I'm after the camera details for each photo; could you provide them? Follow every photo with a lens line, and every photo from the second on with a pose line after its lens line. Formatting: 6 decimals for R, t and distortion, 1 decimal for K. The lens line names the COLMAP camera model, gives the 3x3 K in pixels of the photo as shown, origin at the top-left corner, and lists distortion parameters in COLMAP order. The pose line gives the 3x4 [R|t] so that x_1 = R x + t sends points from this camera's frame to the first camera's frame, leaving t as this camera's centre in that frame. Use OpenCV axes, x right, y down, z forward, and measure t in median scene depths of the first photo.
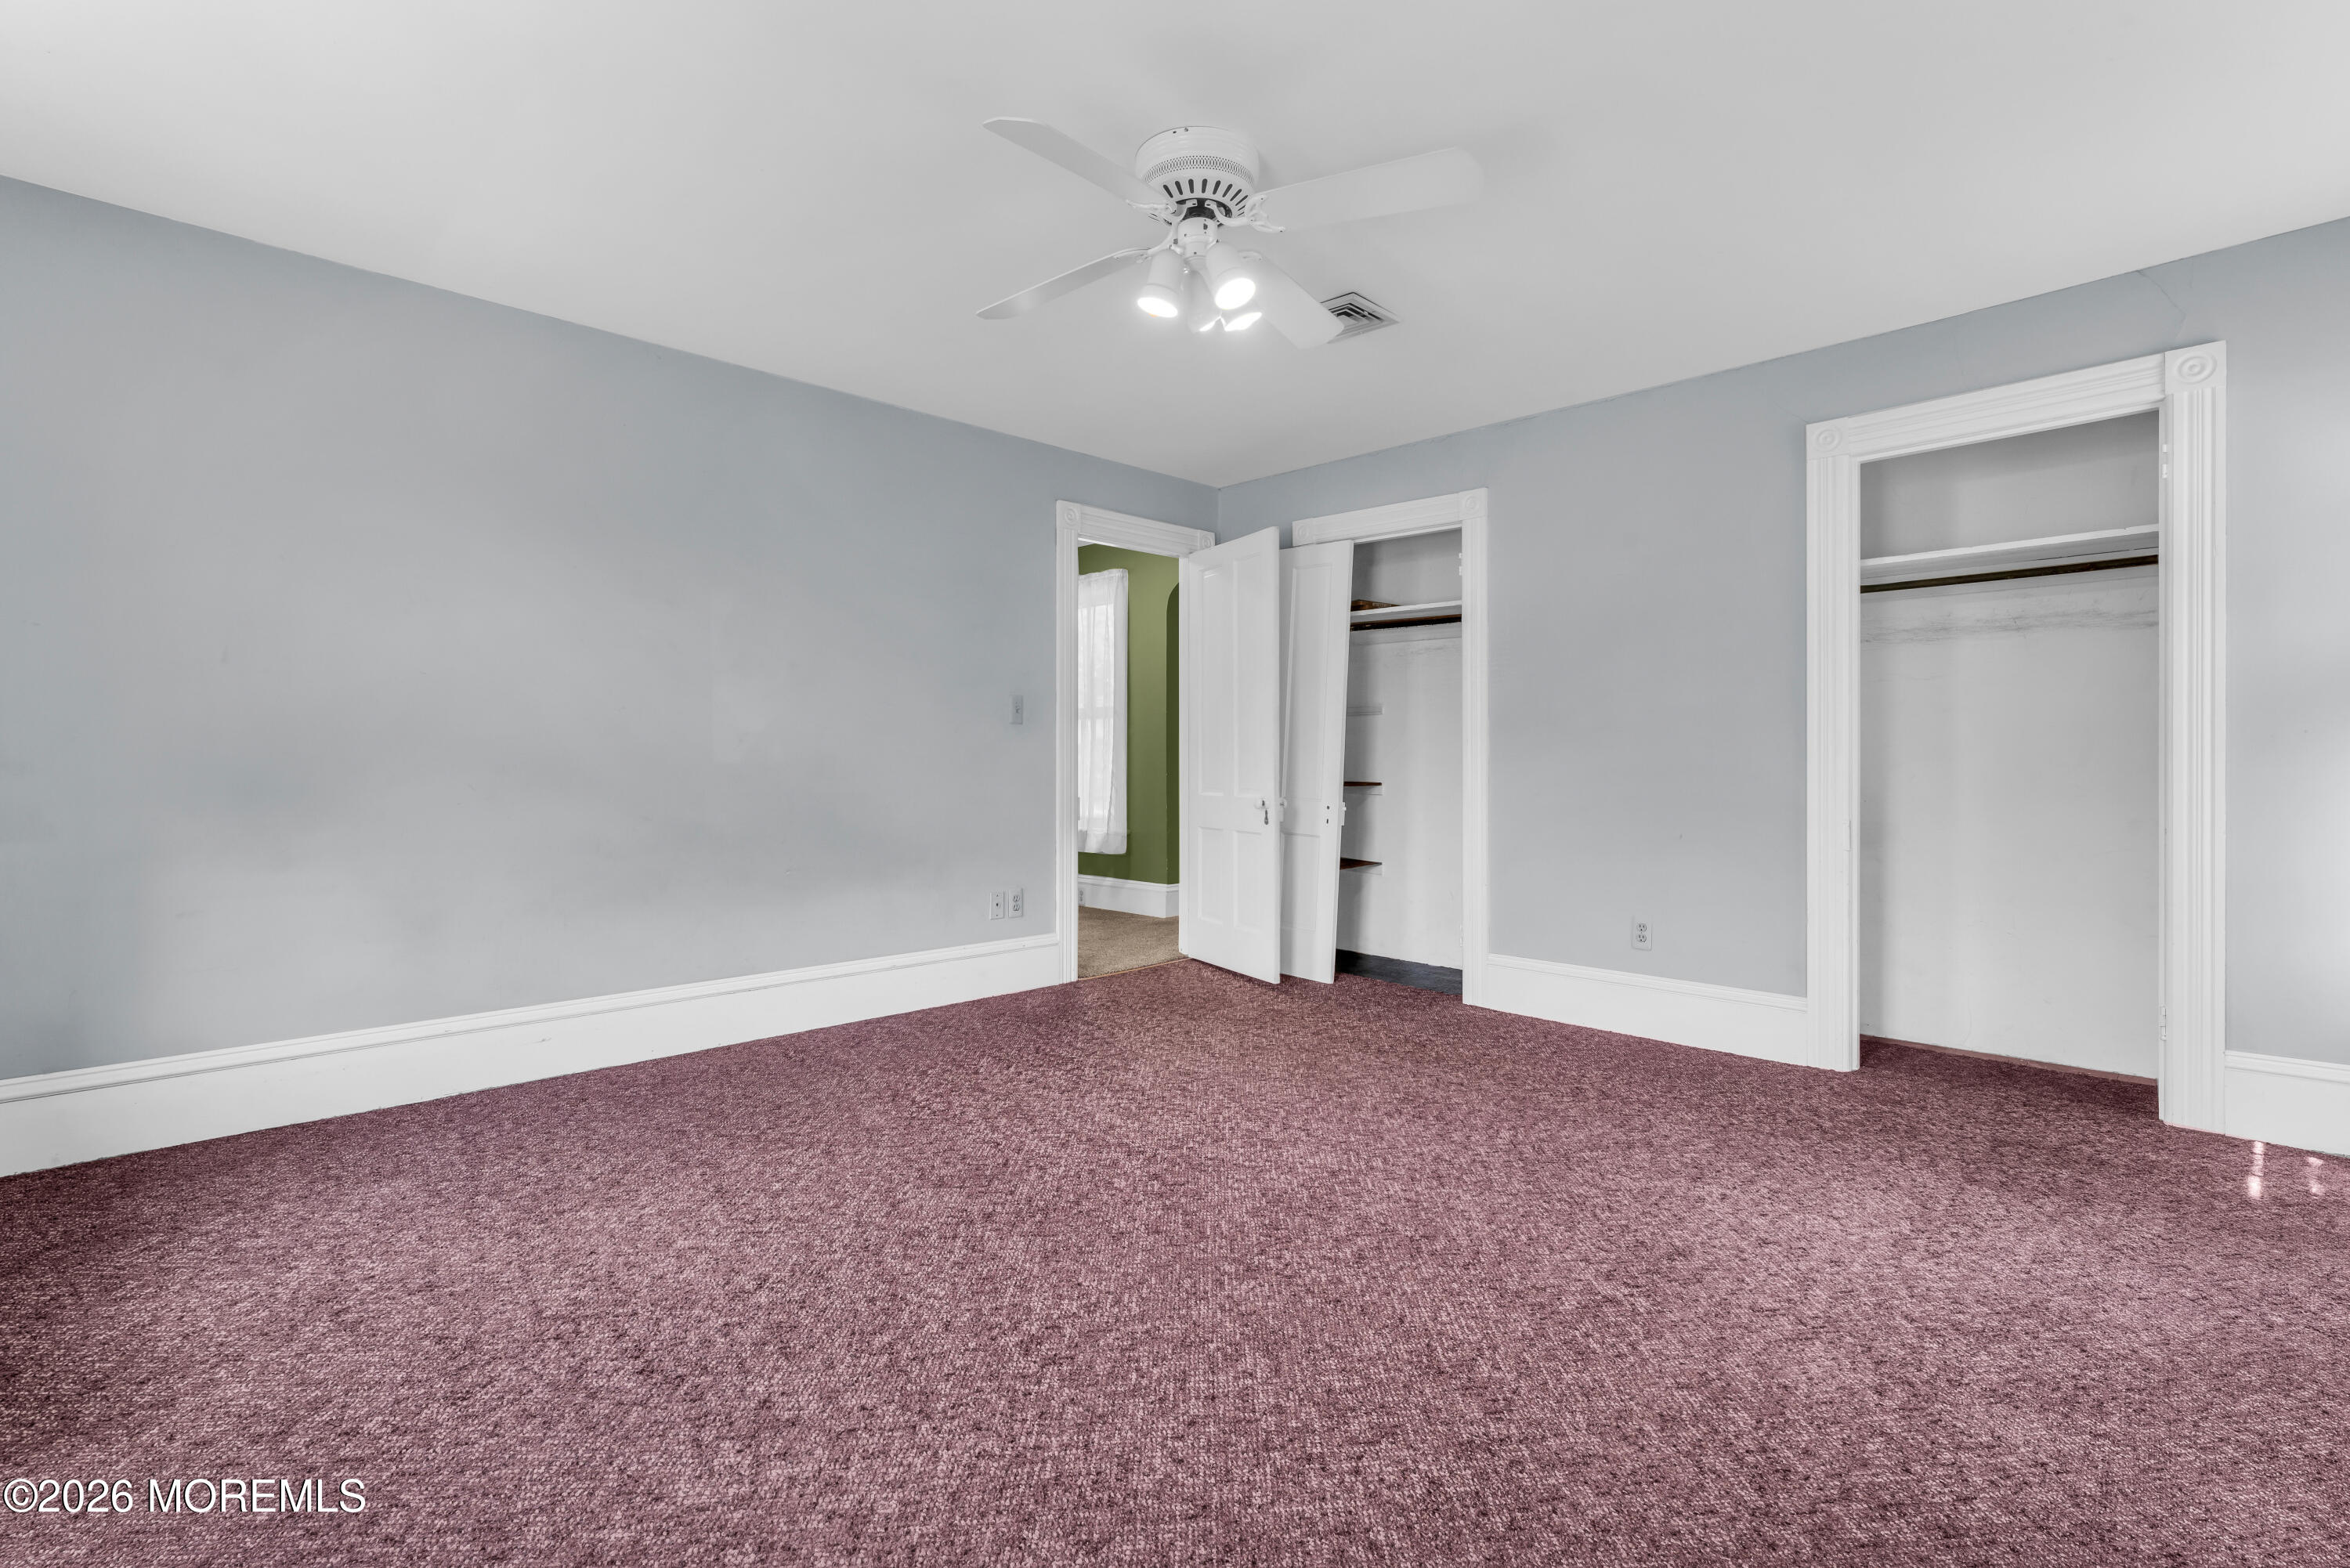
lens RADIAL K [[1145.5, 0, 1174.3], [0, 1145.5, 742.3], [0, 0, 1]] dist [0.000234, 0.000036]
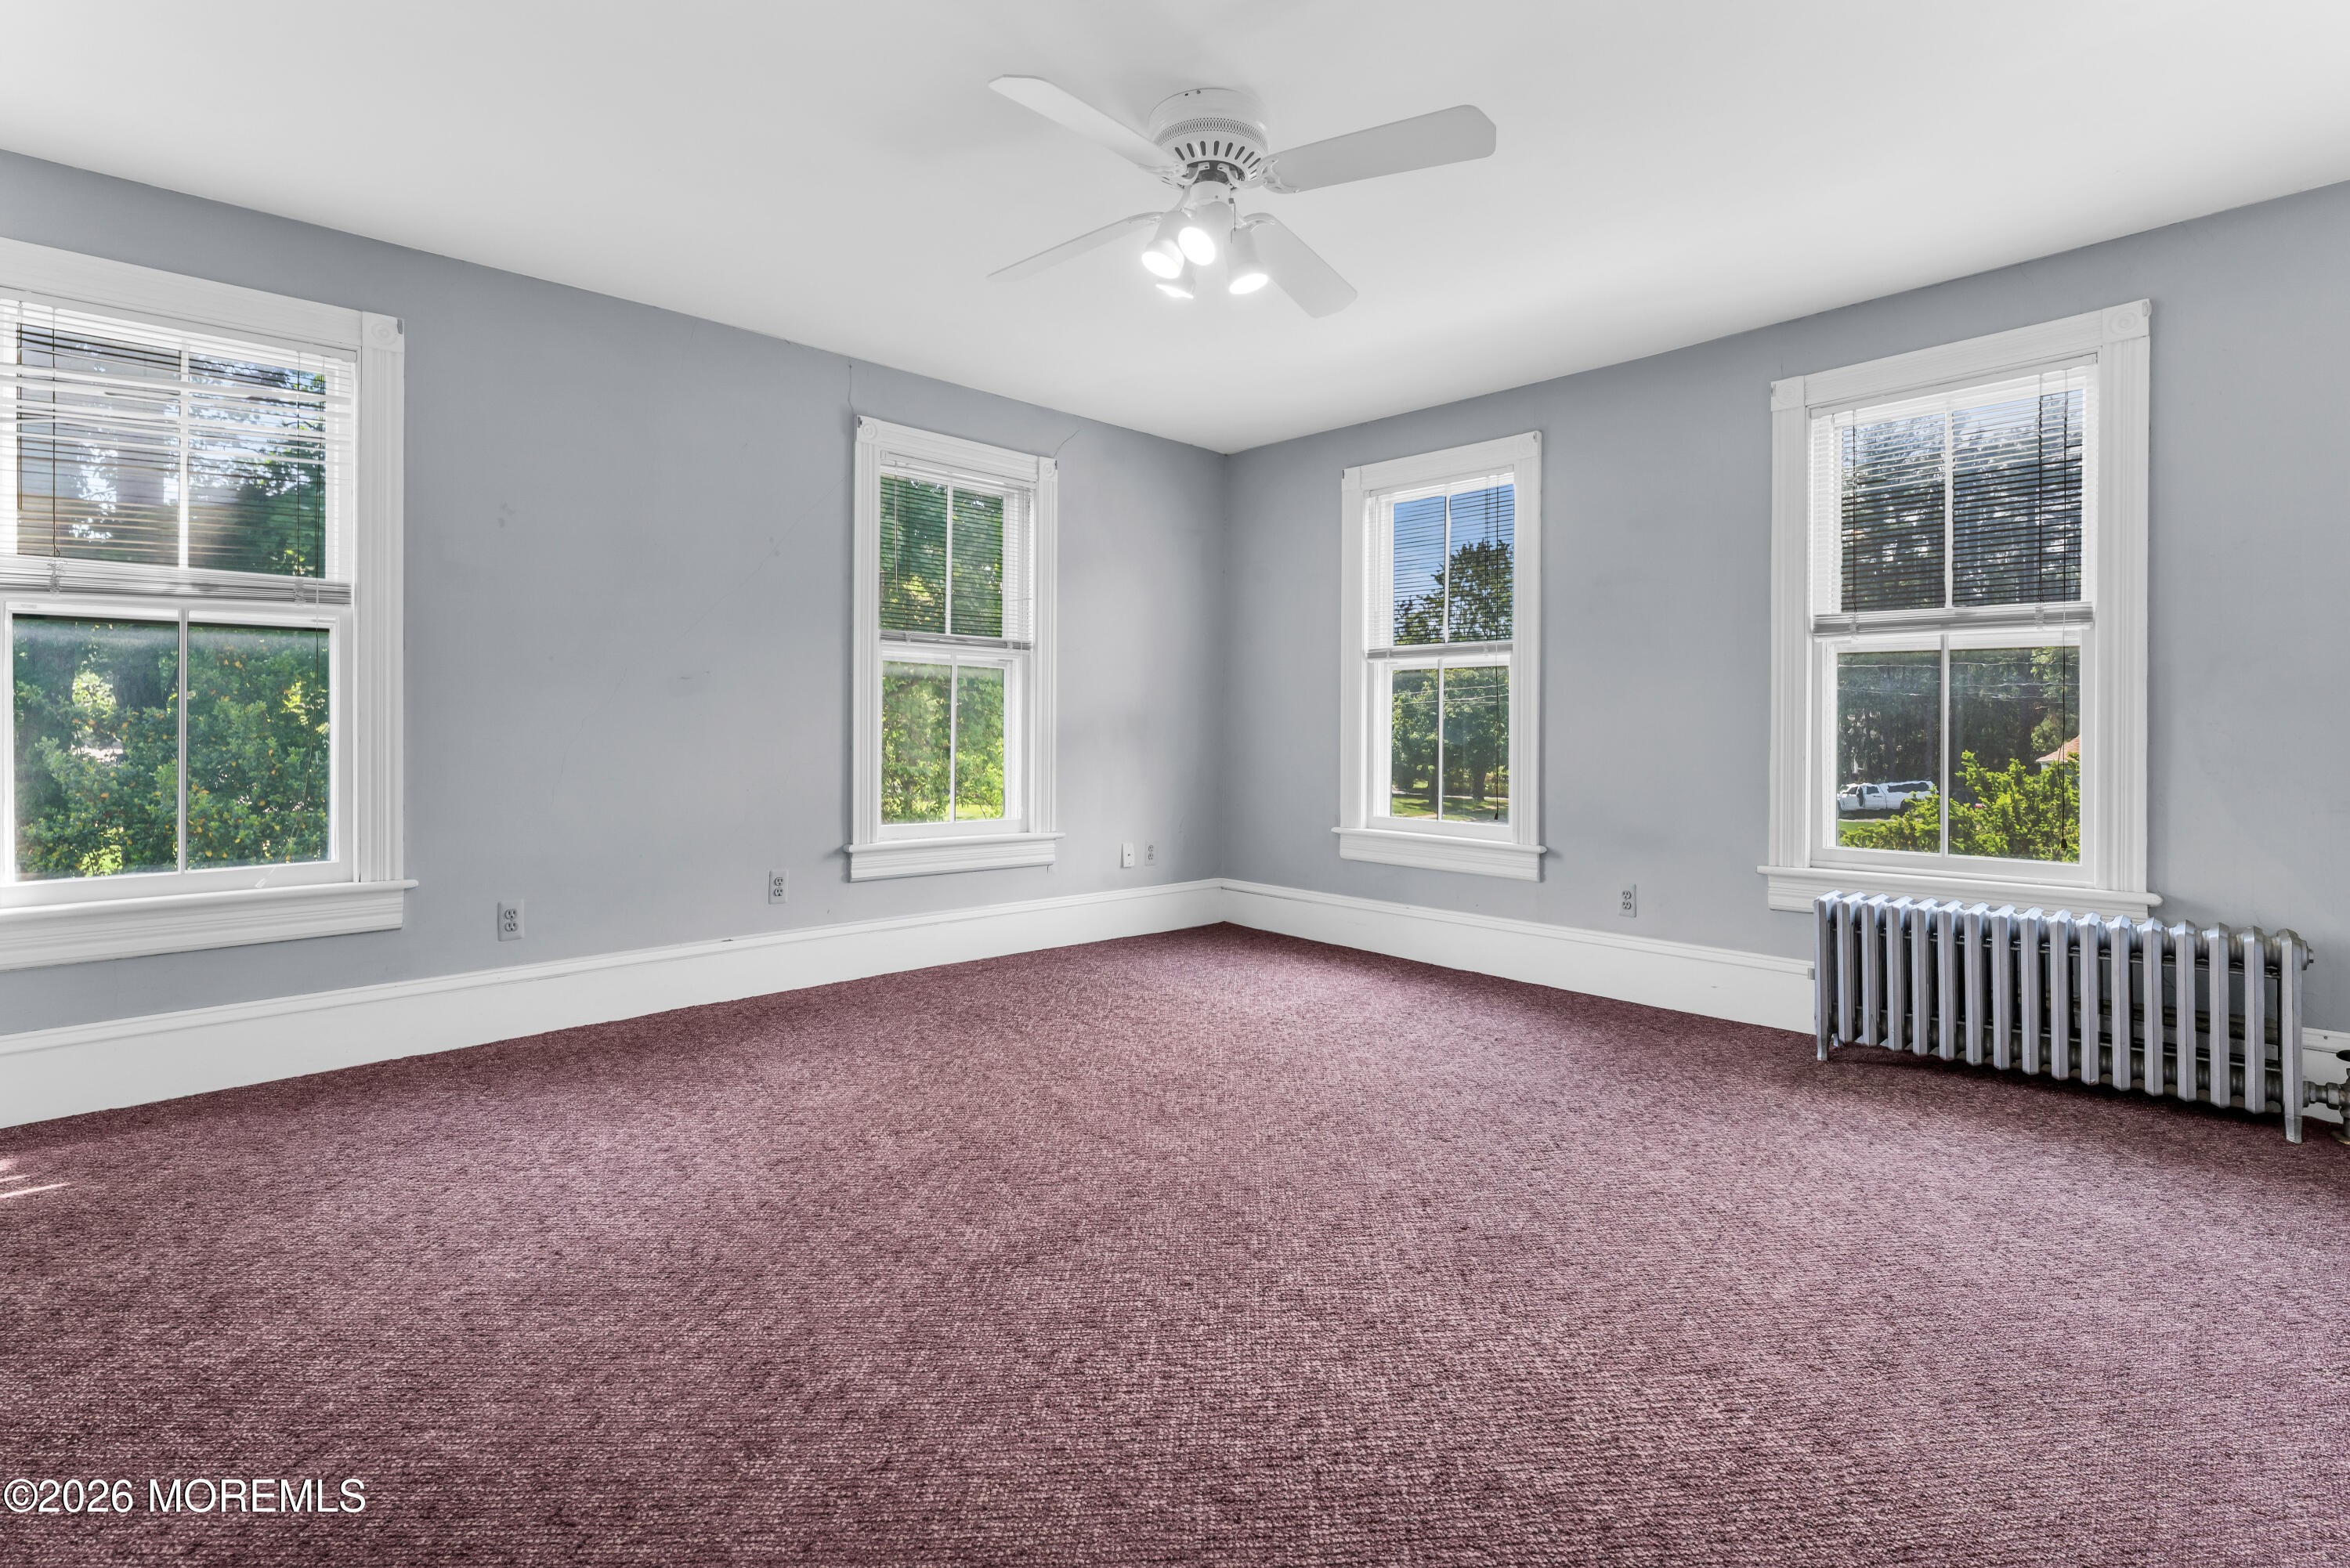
lens RADIAL K [[1145.5, 0, 1174.3], [0, 1145.5, 742.3], [0, 0, 1]] dist [0.000234, 0.000036]
pose [[-0.999700, -0.004899, 0.024006, 0.024943], [-0.004727, 0.999963, 0.007233, 0.021166], [-0.024041, 0.007118, -0.999686, 1.878532]]
